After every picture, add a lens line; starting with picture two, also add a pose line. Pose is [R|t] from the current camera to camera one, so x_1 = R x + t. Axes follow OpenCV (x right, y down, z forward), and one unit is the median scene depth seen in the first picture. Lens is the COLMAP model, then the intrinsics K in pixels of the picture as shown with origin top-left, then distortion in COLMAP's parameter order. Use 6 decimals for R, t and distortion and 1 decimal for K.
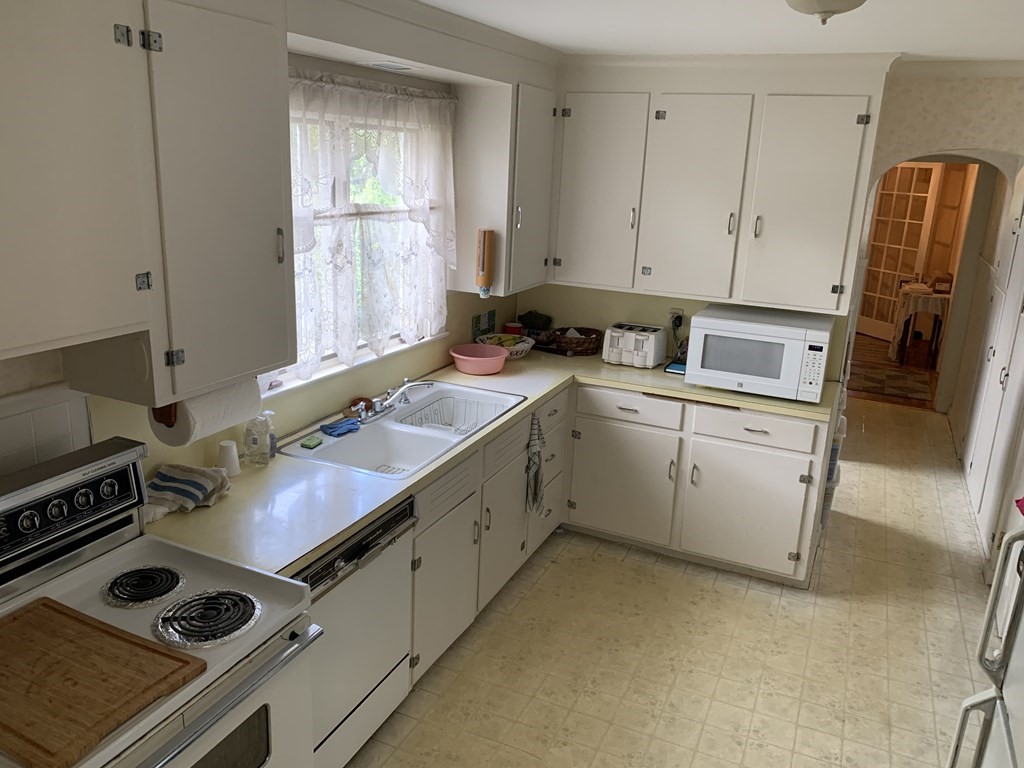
lens RADIAL K [[782.1, 0, 512.0], [0, 782.1, 384.0], [0, 0, 1]] dist [0.056909, -0.054211]
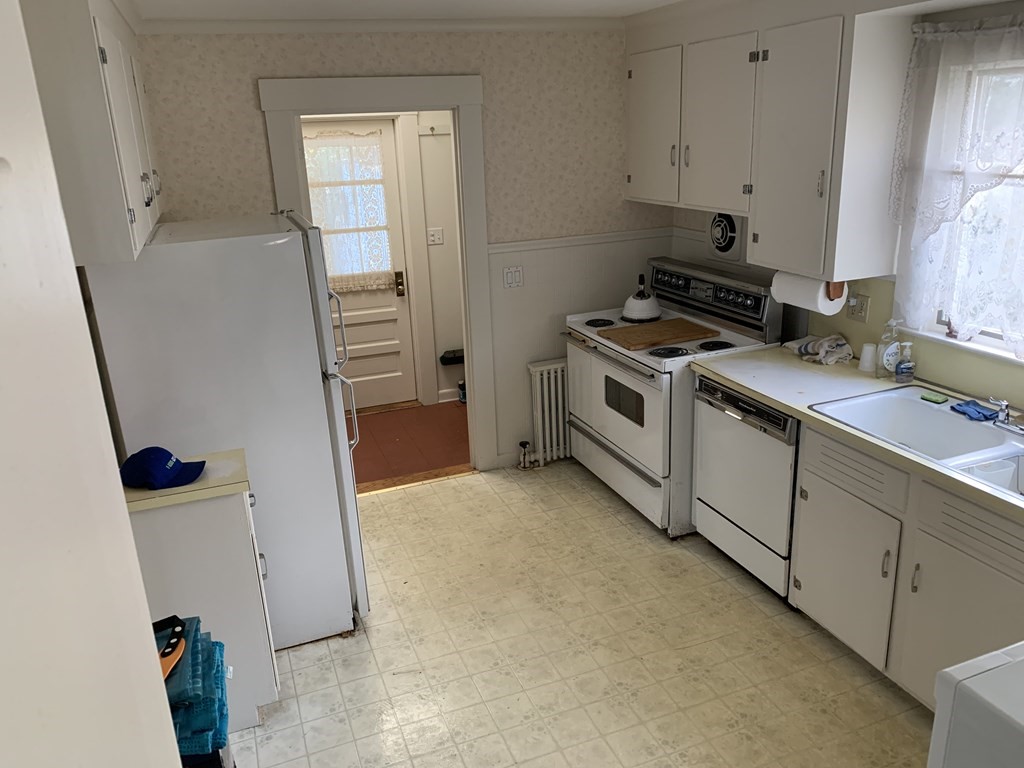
lens RADIAL K [[782.1, 0, 512.0], [0, 782.1, 384.0], [0, 0, 1]] dist [0.056909, -0.054211]
pose [[-0.694977, 0.212050, -0.687053, 0.936488], [-0.188972, 0.868070, 0.459069, -0.348948], [0.693756, 0.448876, -0.563217, 1.358602]]
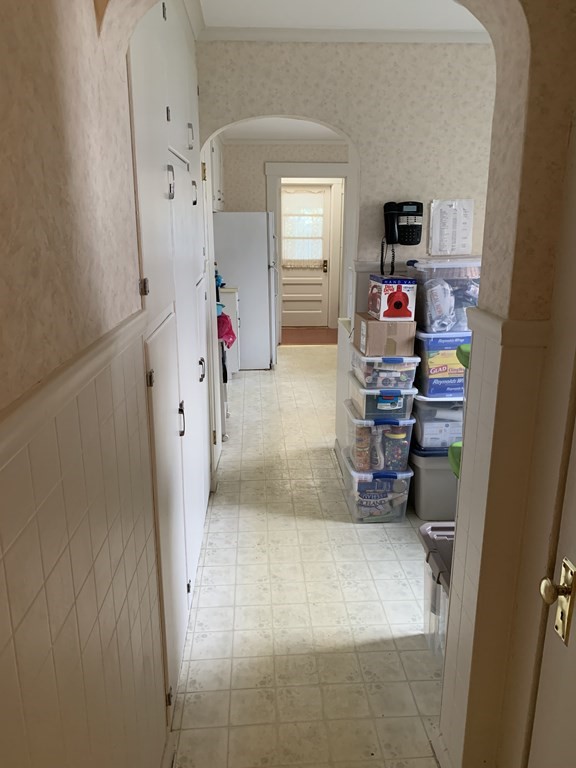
lens RADIAL K [[586.6, 0, 288.0], [0, 586.6, 384.0], [0, 0, 1]] dist [0.056909, -0.054211]
pose [[-0.880178, 0.086533, -0.466689, 1.279435], [-0.168733, 0.861970, 0.478056, -0.472049], [0.443640, 0.499520, -0.744086, 2.211288]]
